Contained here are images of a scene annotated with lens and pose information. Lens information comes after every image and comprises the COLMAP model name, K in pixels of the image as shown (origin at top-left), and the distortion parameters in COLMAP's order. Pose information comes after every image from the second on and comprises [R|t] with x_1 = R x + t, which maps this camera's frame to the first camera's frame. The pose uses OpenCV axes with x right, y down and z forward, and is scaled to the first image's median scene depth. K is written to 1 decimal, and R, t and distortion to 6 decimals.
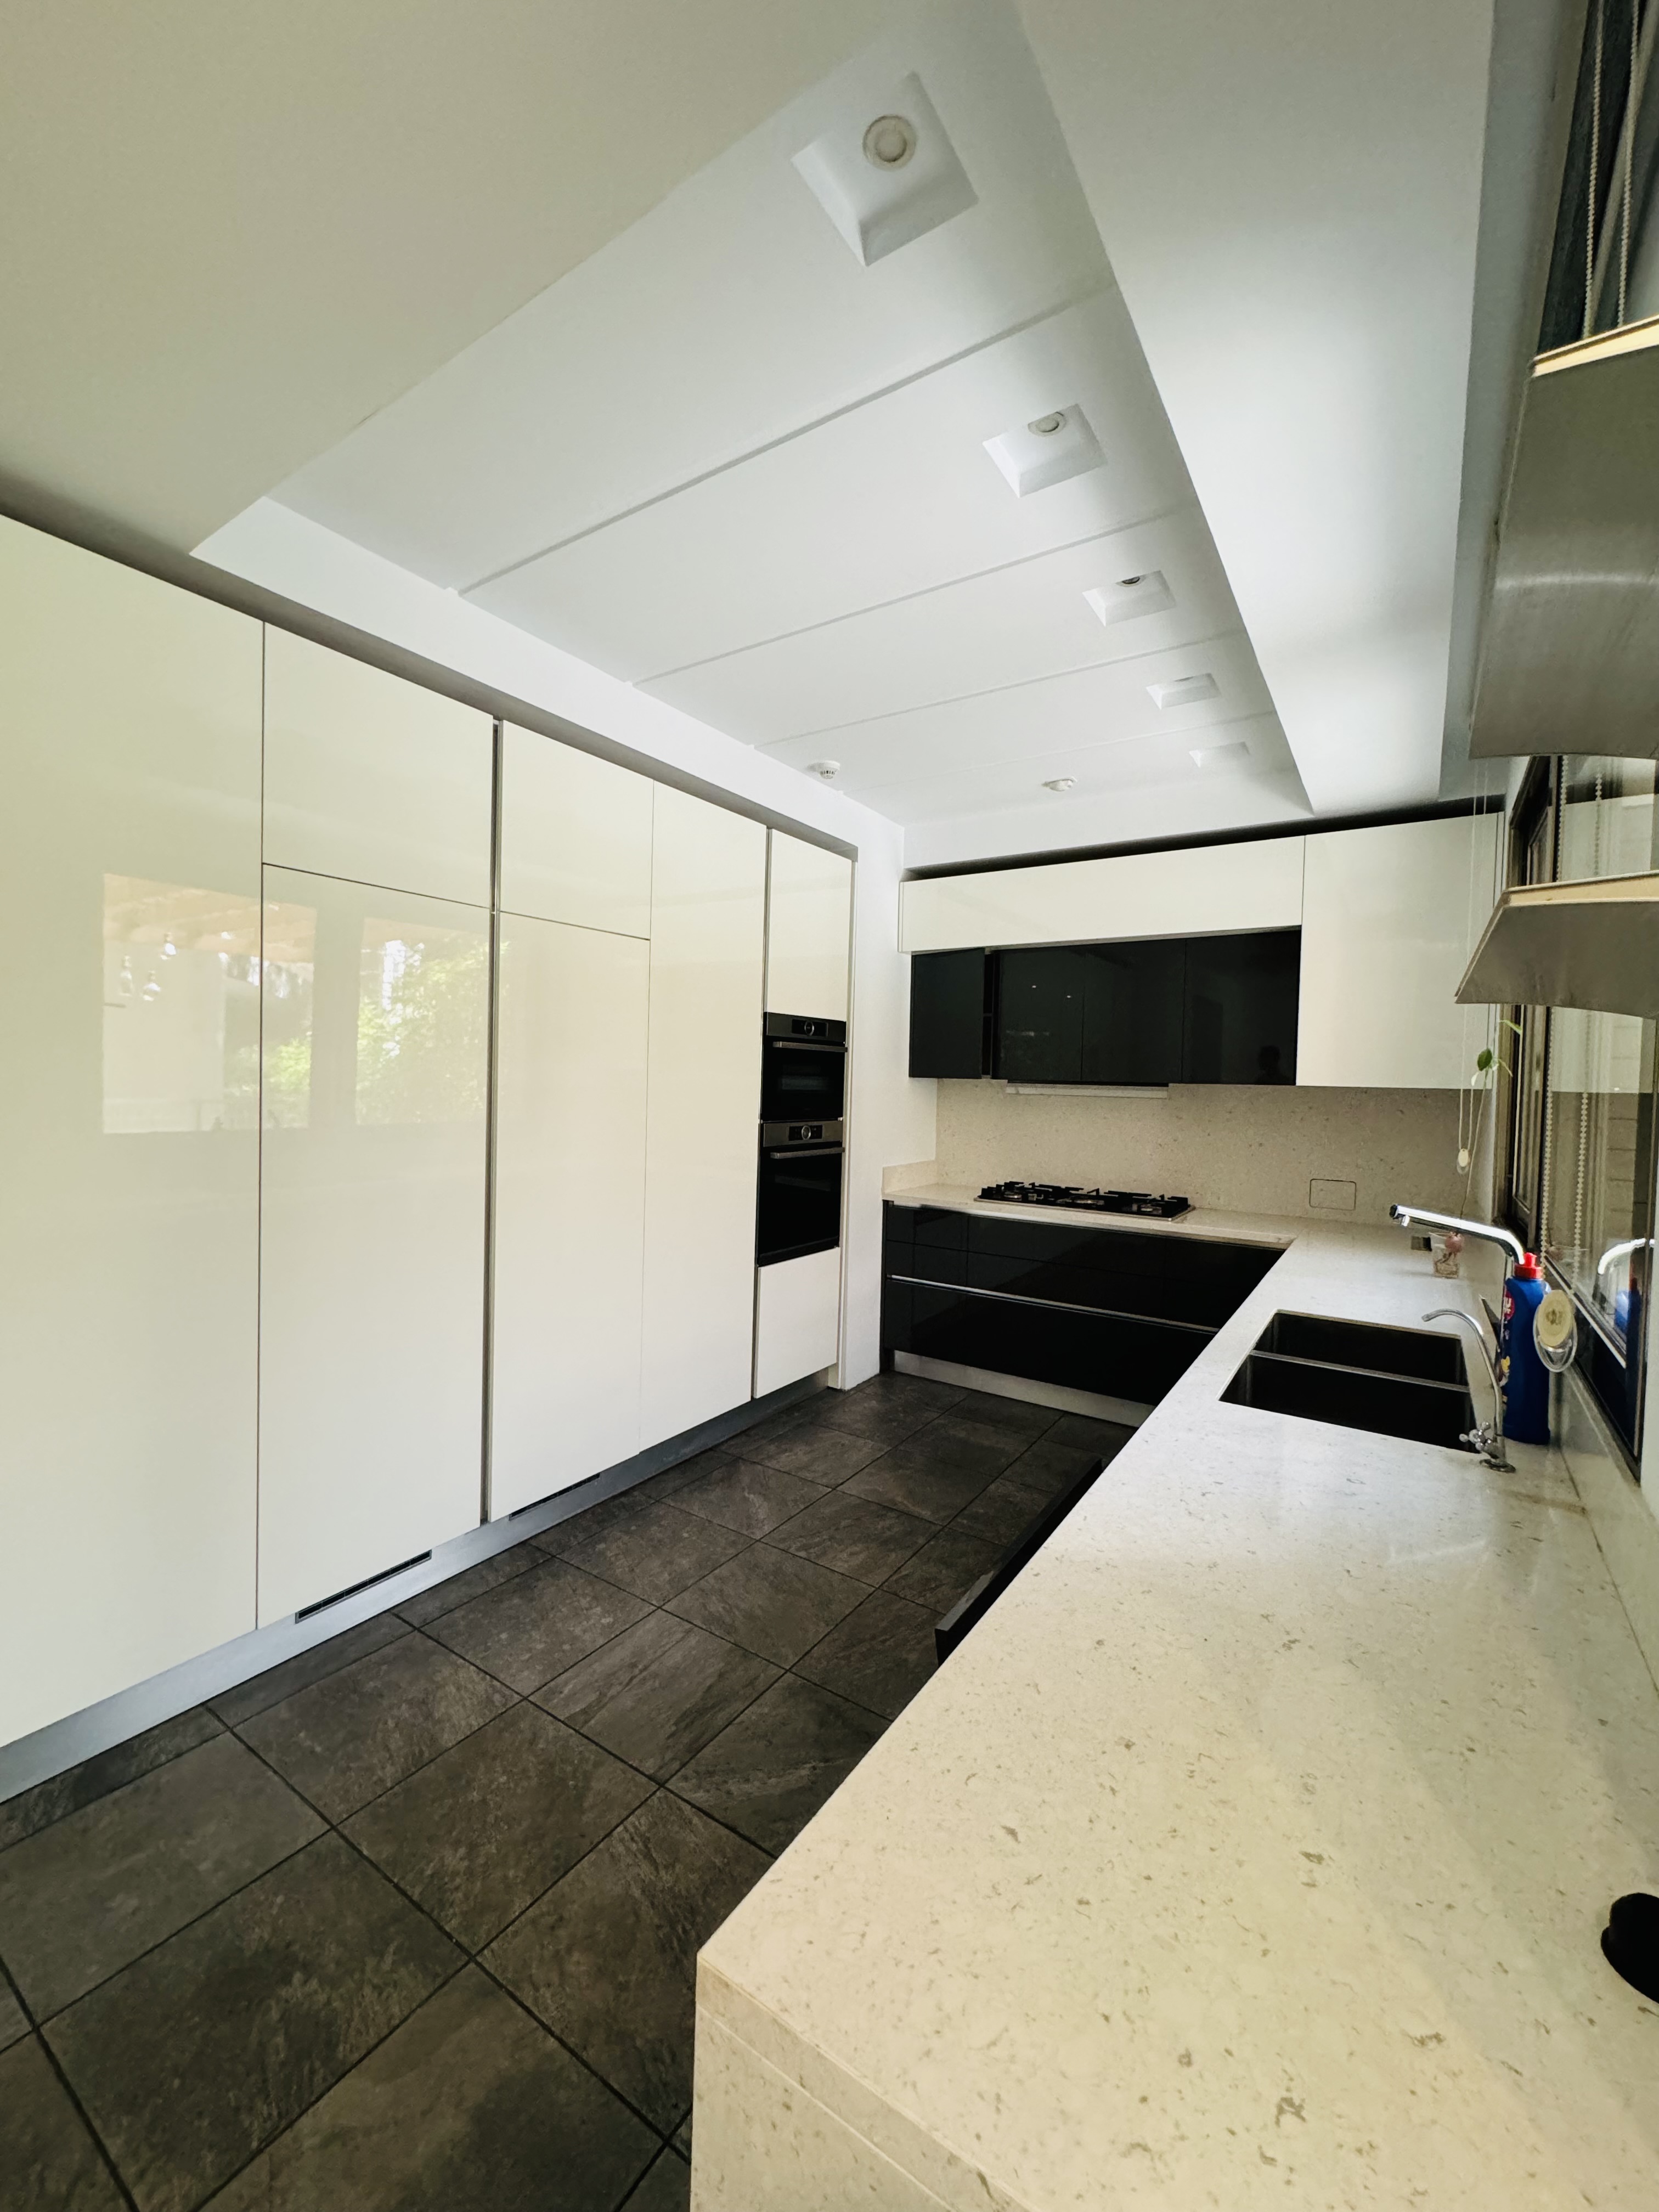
lens RADIAL K [[884.6, 0, 829.0], [0, 884.6, 1103.4], [0, 0, 1]] dist [-0.002810, 0.000816]
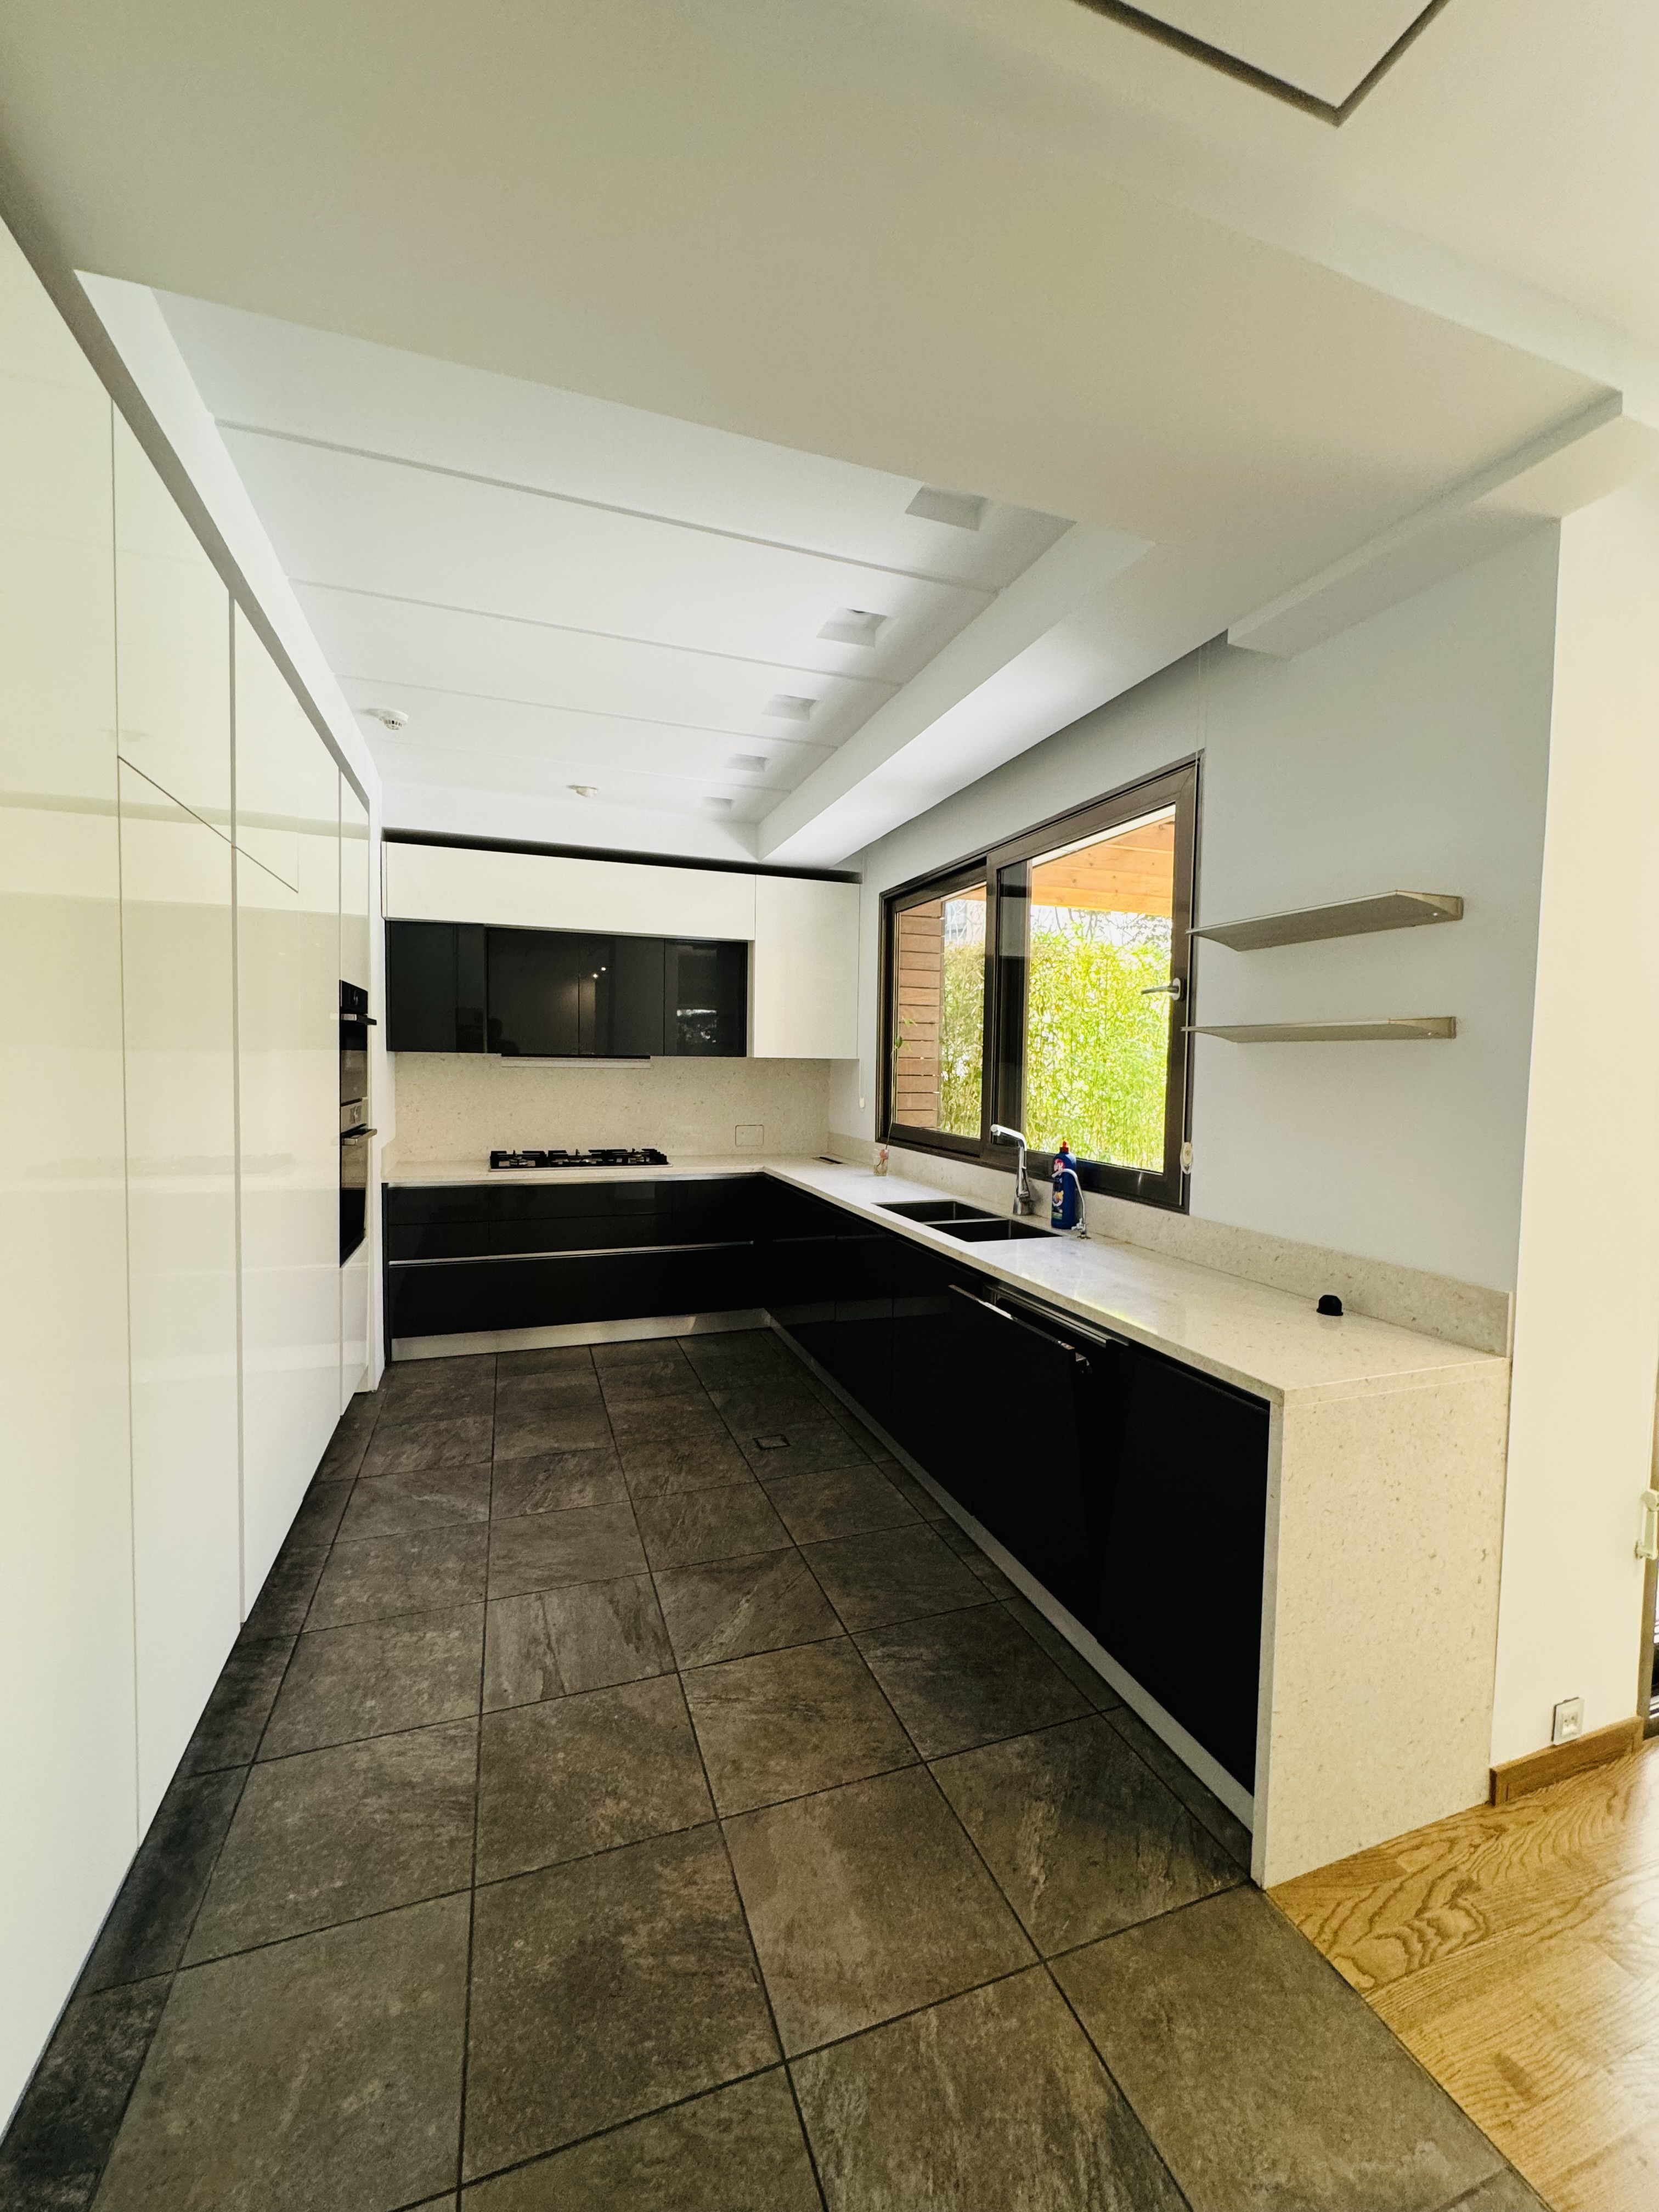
lens RADIAL K [[884.6, 0, 830.7], [0, 884.6, 1103.1], [0, 0, 1]] dist [-0.002810, 0.000816]
pose [[0.594708, -0.052865, 0.802202, -0.689634], [0.021957, 0.998531, 0.049525, -0.019313], [-0.803642, -0.011839, 0.594995, 0.112075]]
